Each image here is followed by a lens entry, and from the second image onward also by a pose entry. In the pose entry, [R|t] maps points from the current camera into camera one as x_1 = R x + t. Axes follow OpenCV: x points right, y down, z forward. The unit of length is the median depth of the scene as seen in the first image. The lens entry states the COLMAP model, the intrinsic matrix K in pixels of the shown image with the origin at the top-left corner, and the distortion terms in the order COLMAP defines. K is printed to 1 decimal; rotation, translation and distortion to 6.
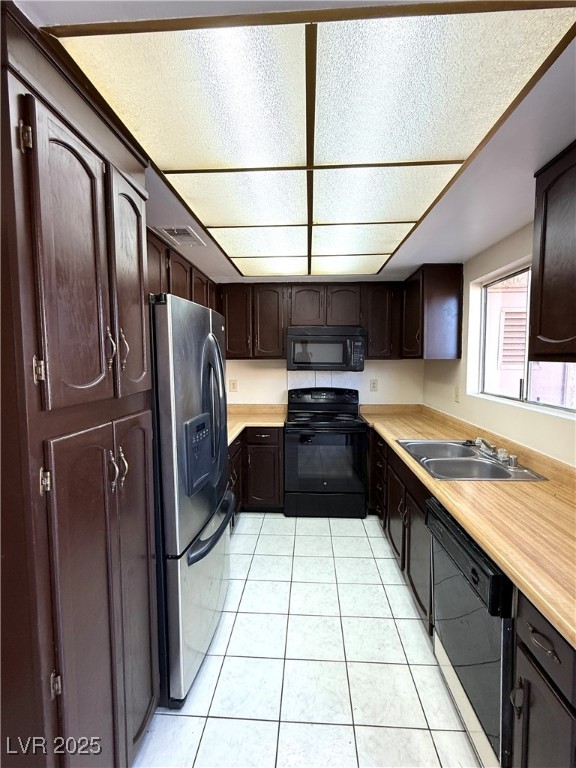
lens RADIAL K [[351.5, 0, 288.9], [0, 351.5, 387.4], [0, 0, 1]] dist [-0.000447, -0.000670]
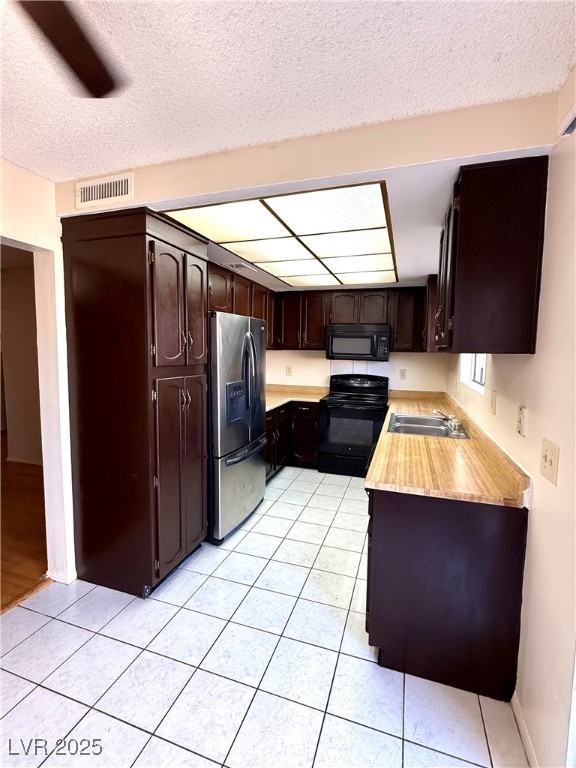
lens RADIAL K [[351.5, 0, 288.9], [0, 351.5, 387.4], [0, 0, 1]] dist [-0.000447, -0.000670]
pose [[0.964563, 0.045187, -0.259953, 0.458436], [-0.039822, 0.998872, 0.025871, 0.059707], [0.260829, -0.014603, 0.965275, -0.606226]]
